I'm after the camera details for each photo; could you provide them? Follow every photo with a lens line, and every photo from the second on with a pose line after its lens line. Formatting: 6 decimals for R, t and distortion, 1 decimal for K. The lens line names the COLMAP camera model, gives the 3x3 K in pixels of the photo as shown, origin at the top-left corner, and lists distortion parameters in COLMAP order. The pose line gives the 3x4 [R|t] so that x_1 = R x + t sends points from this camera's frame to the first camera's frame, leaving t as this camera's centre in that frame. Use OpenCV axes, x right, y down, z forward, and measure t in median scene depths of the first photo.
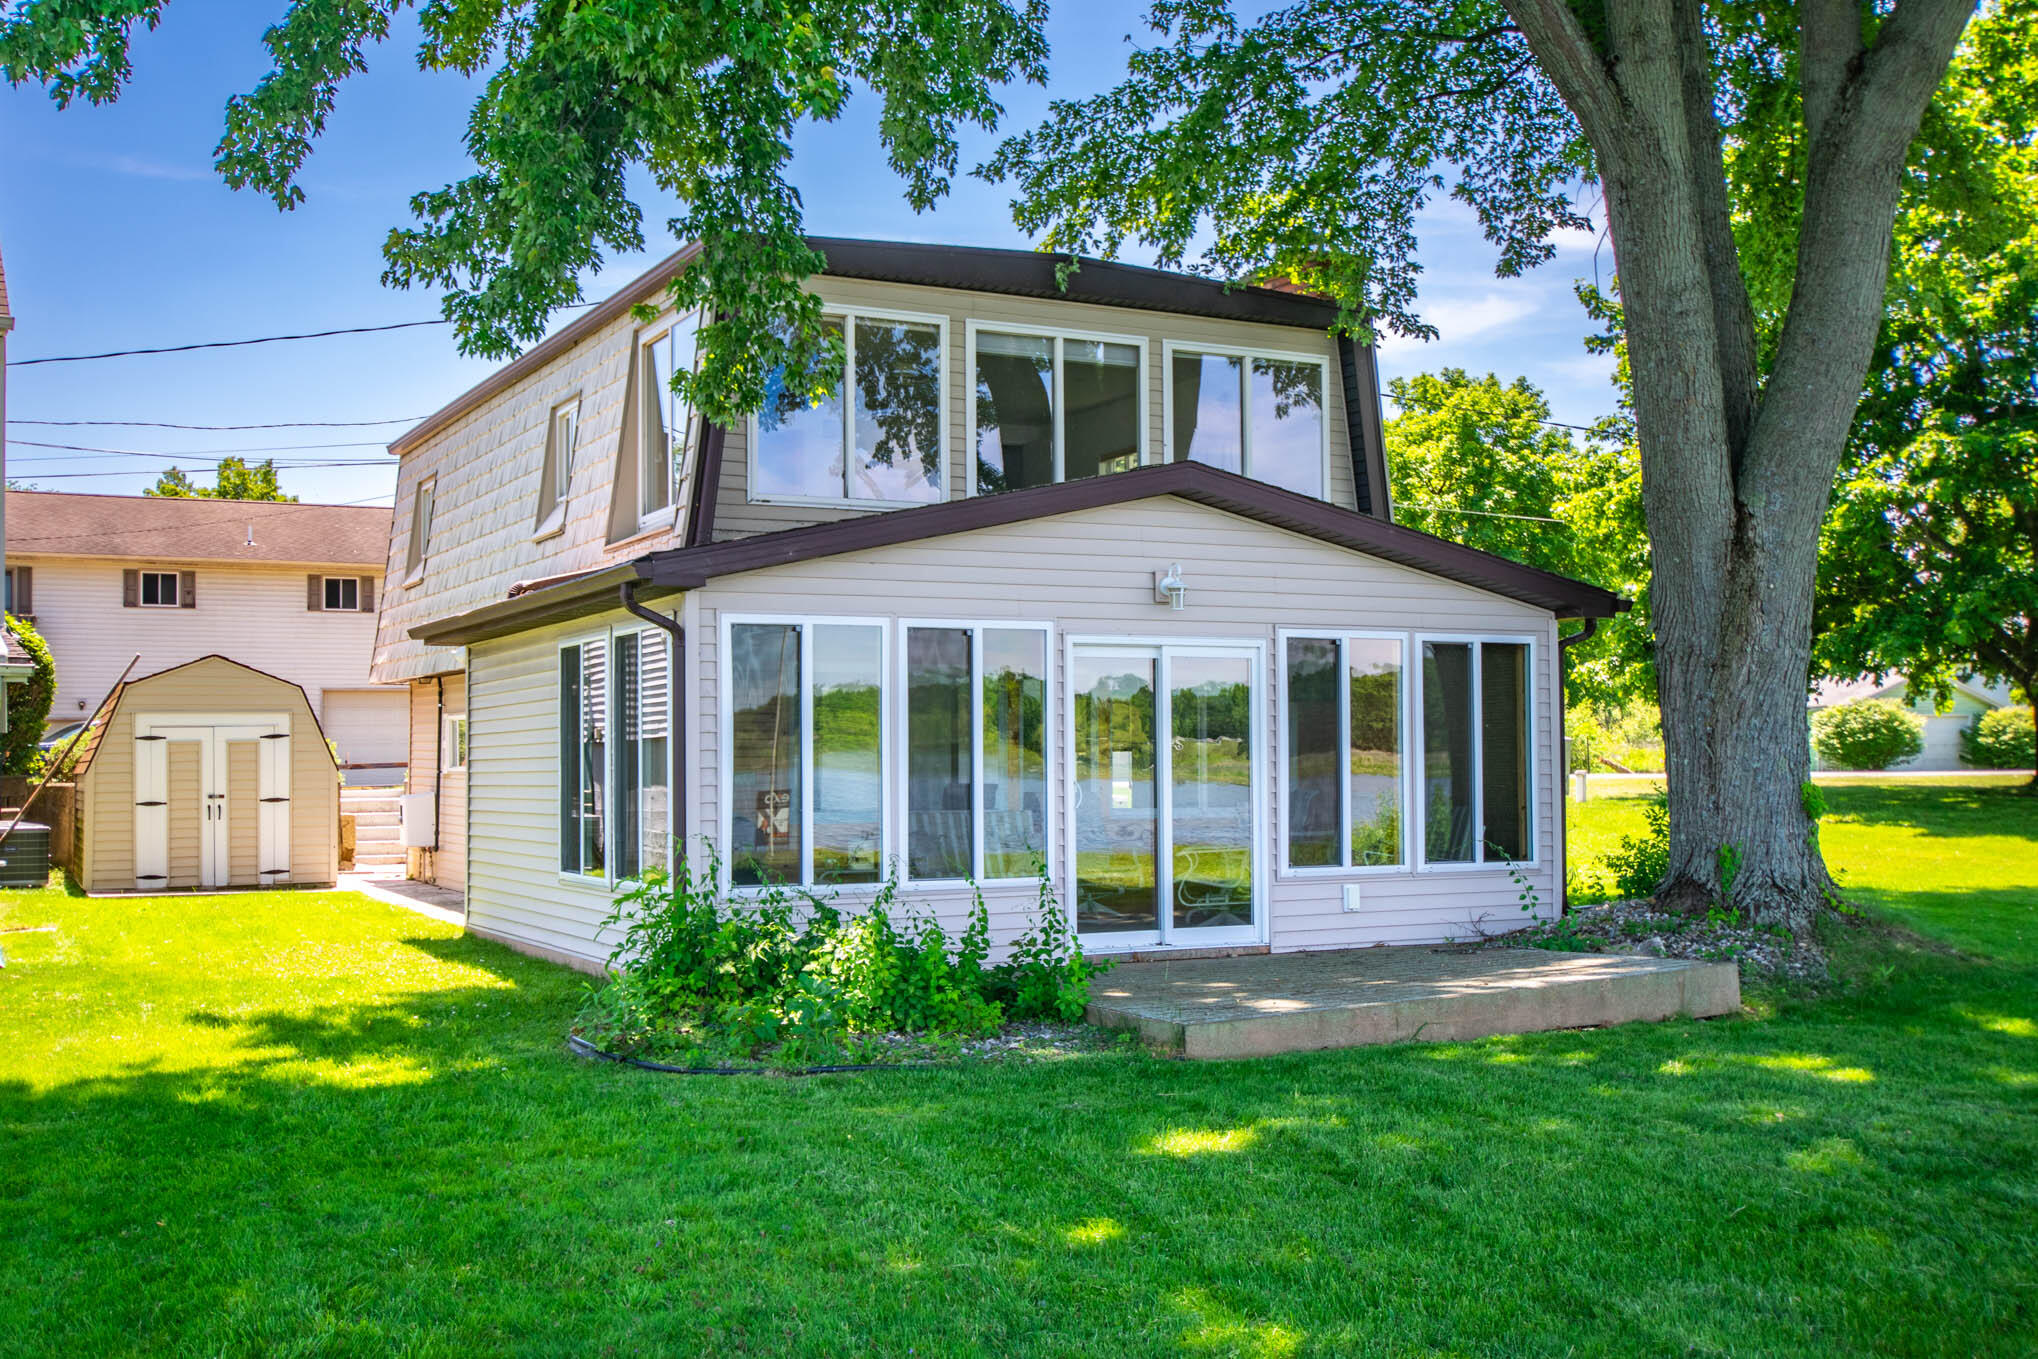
lens RADIAL K [[2112.8, 0, 1018.7], [0, 2112.8, 691.0], [0, 0, 1]] dist [0.040167, 0.000000]
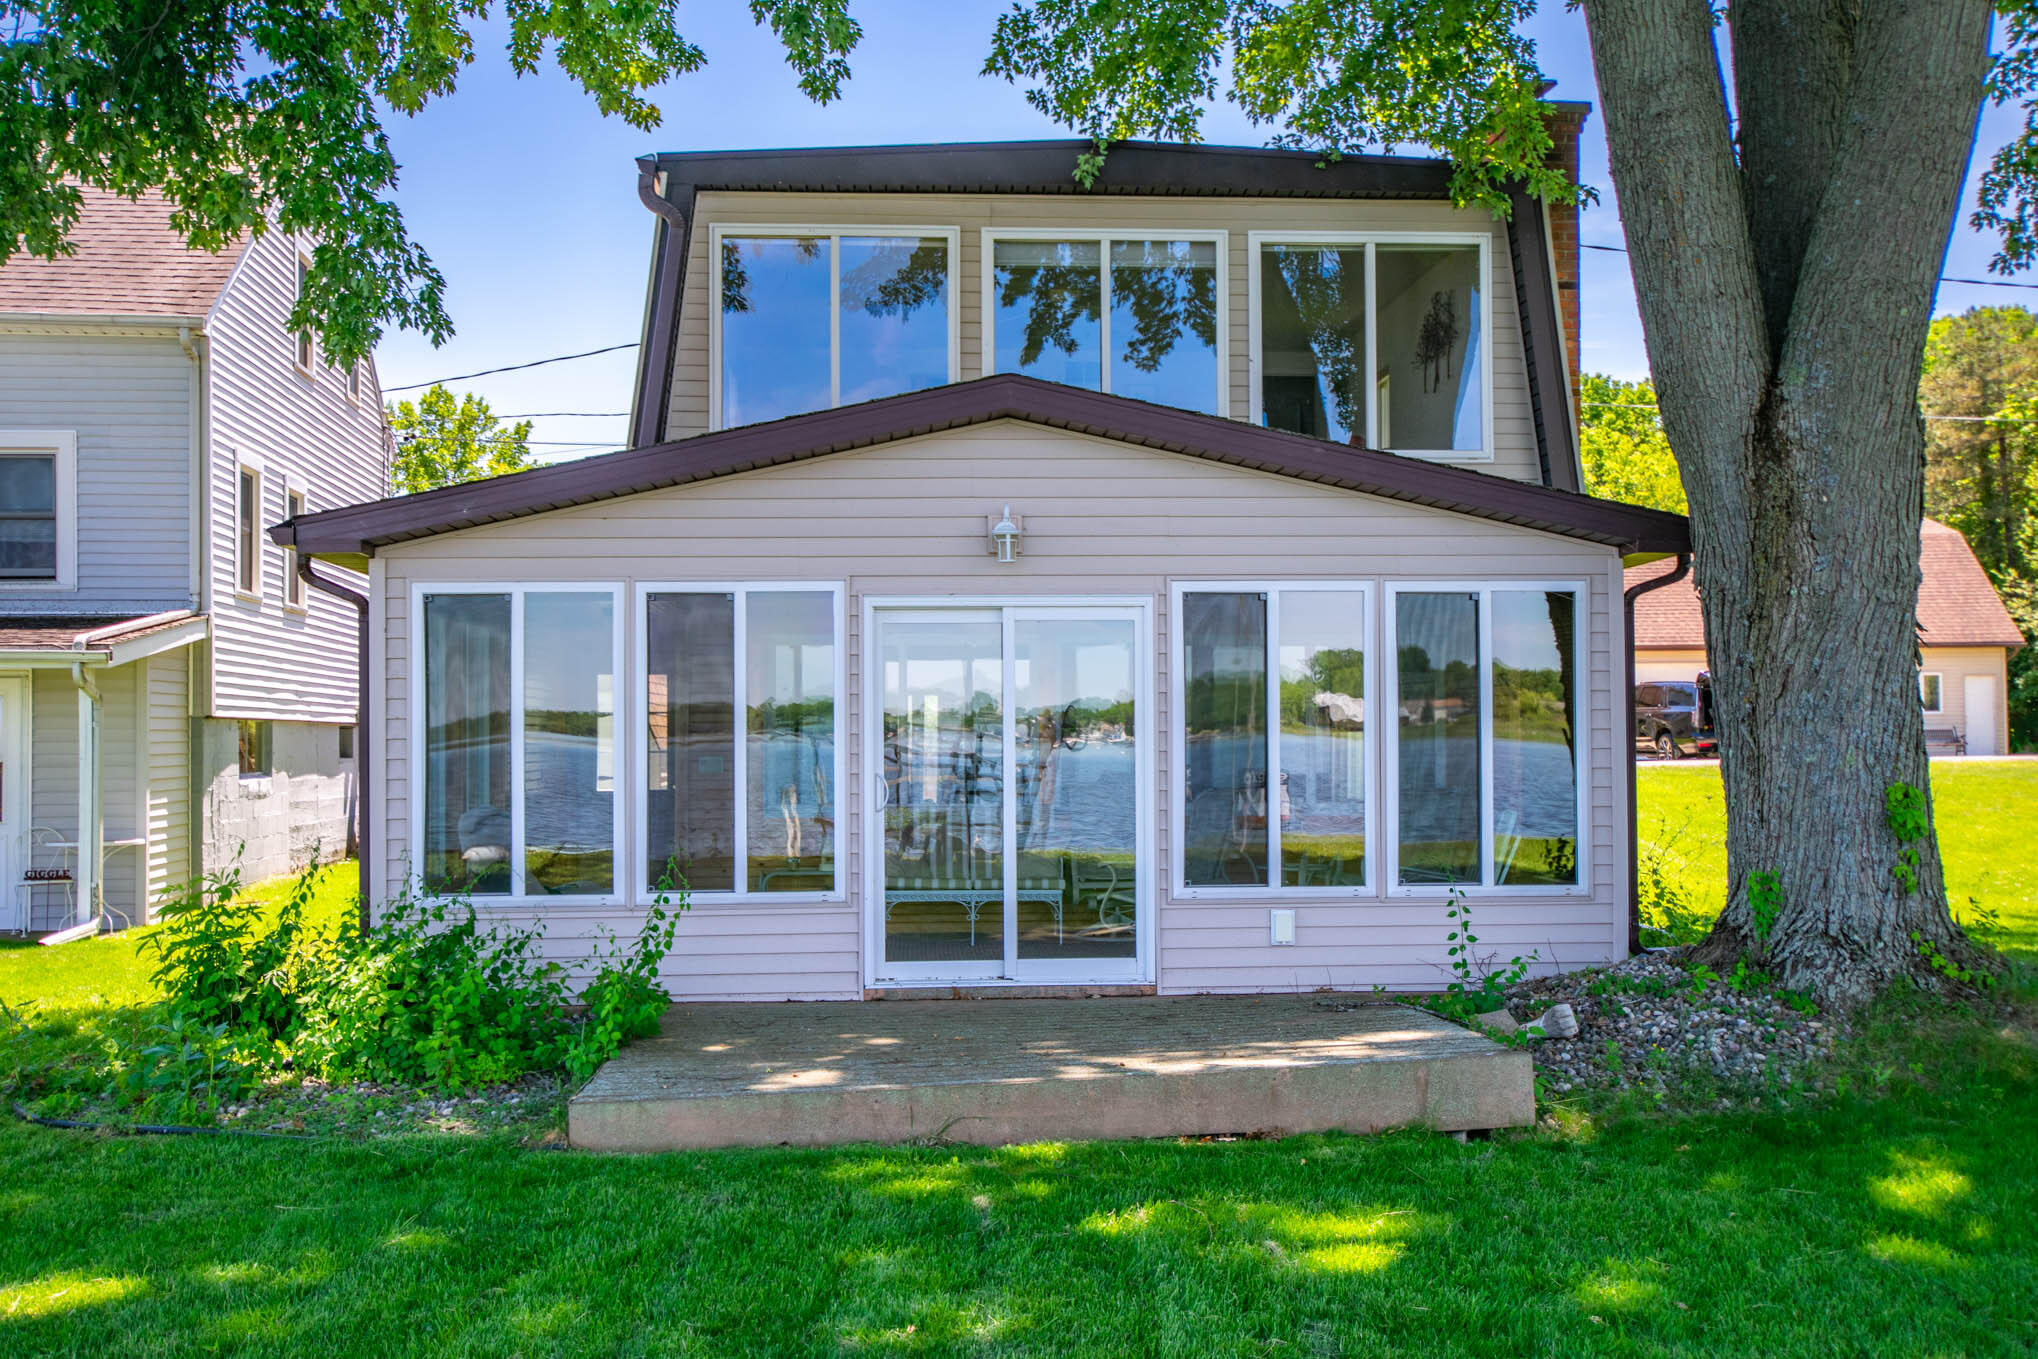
lens RADIAL K [[2112.8, 0, 1016.4], [0, 2112.8, 696.1], [0, 0, 1]] dist [0.040167, 0.000000]
pose [[0.918488, -0.007459, -0.395379, 0.383309], [0.013588, 0.999827, 0.012704, 0.002164], [0.395216, -0.017041, 0.918430, 0.260262]]
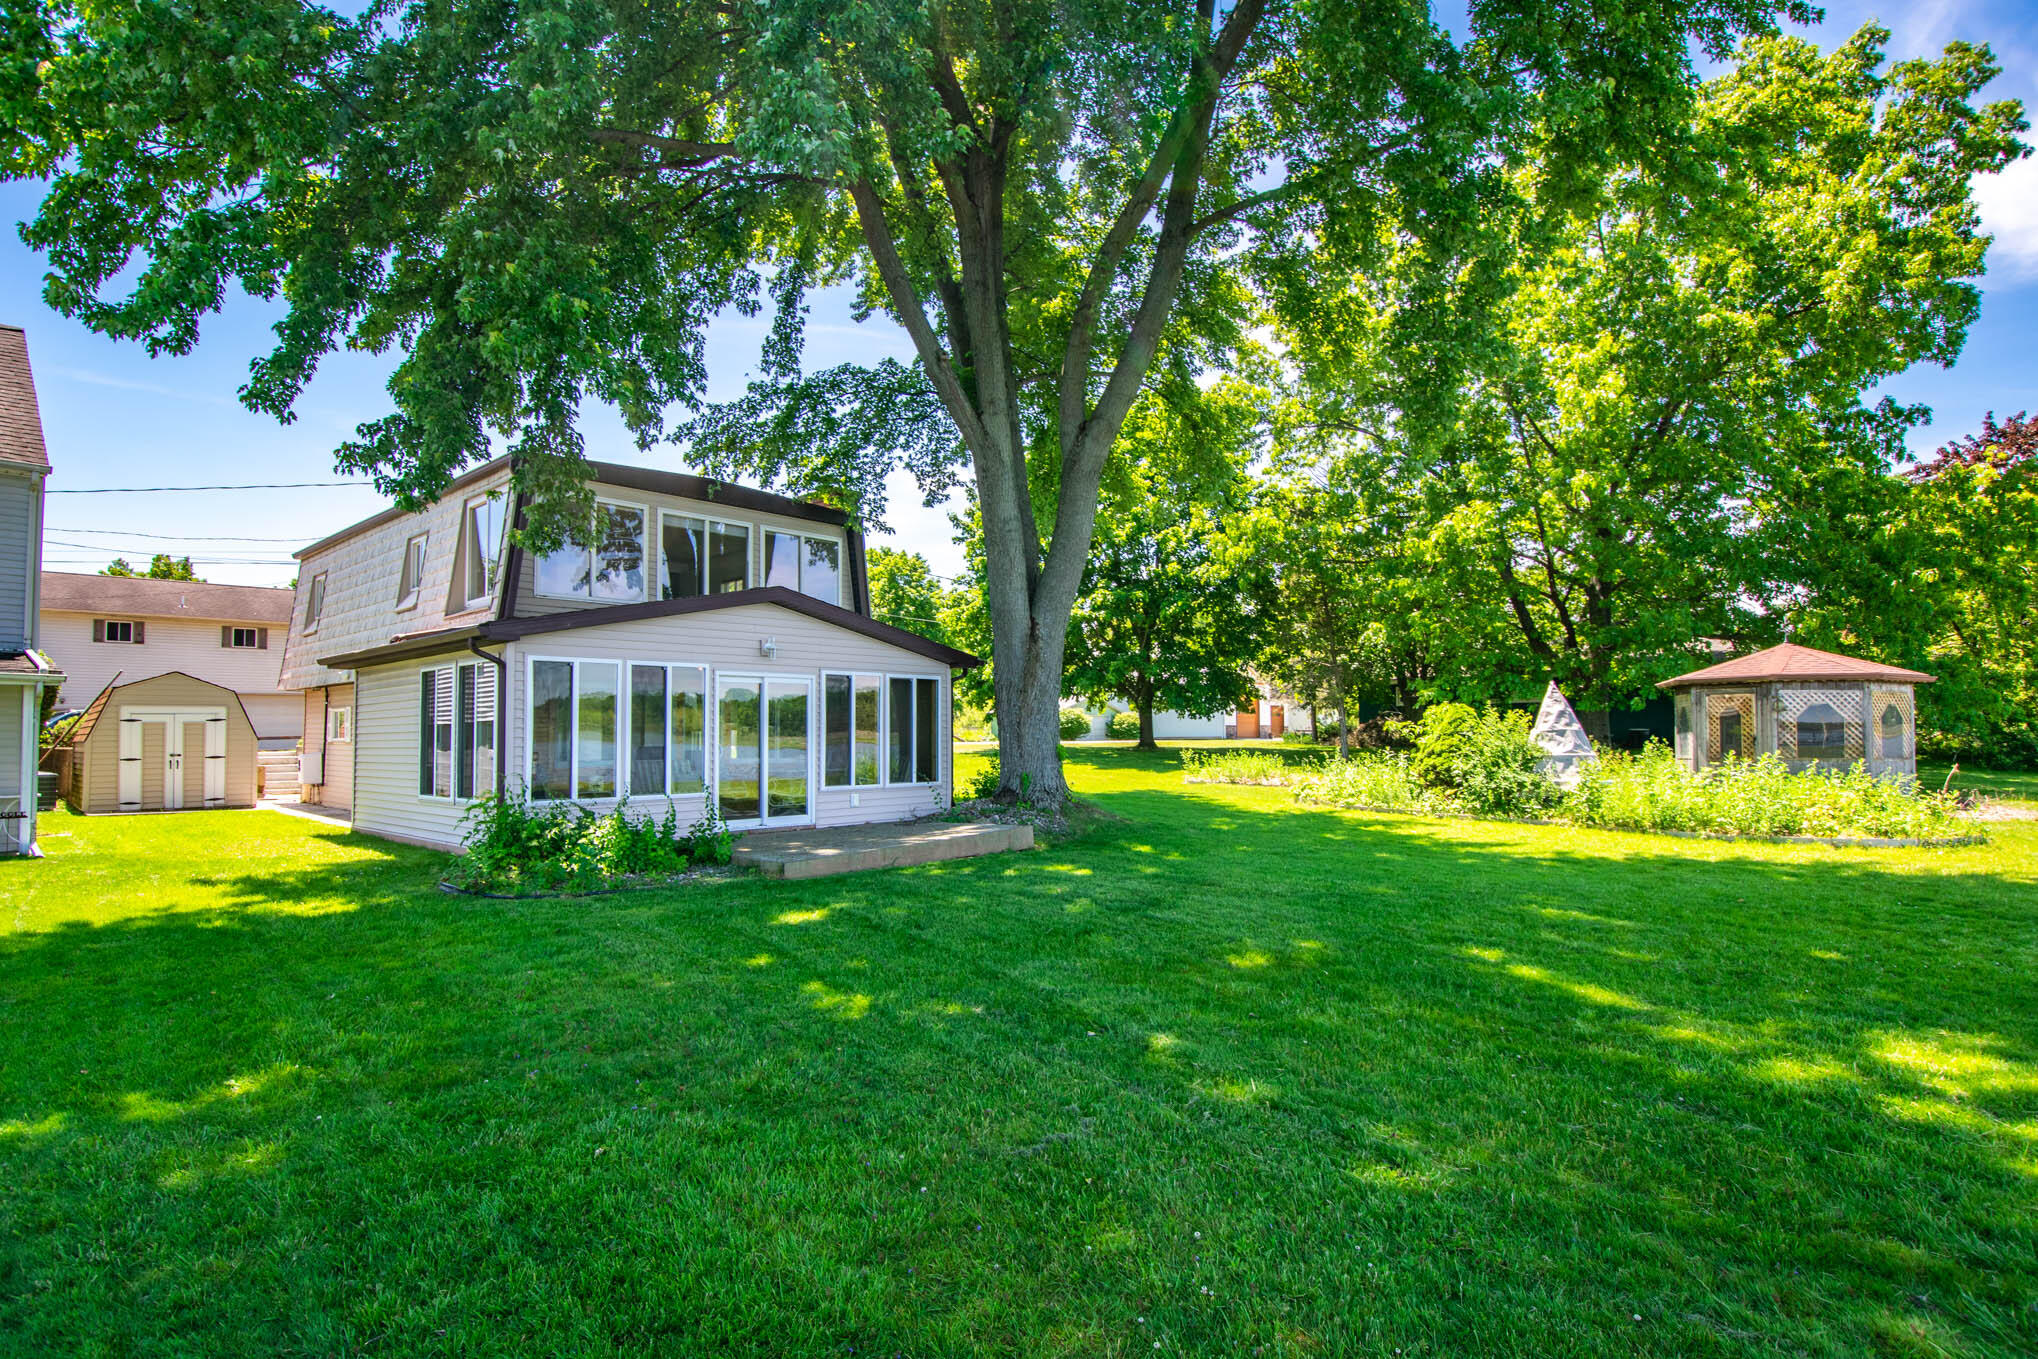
lens RADIAL K [[1040.0, 0, 1026.5], [0, 1040.0, 697.4], [0, 0, 1]] dist [0.000000, -0.002721]
pose [[0.941782, 0.013428, 0.335955, -0.029215], [-0.011944, 0.999908, -0.006484, 0.001278], [-0.336011, 0.002094, 0.941856, -0.018379]]
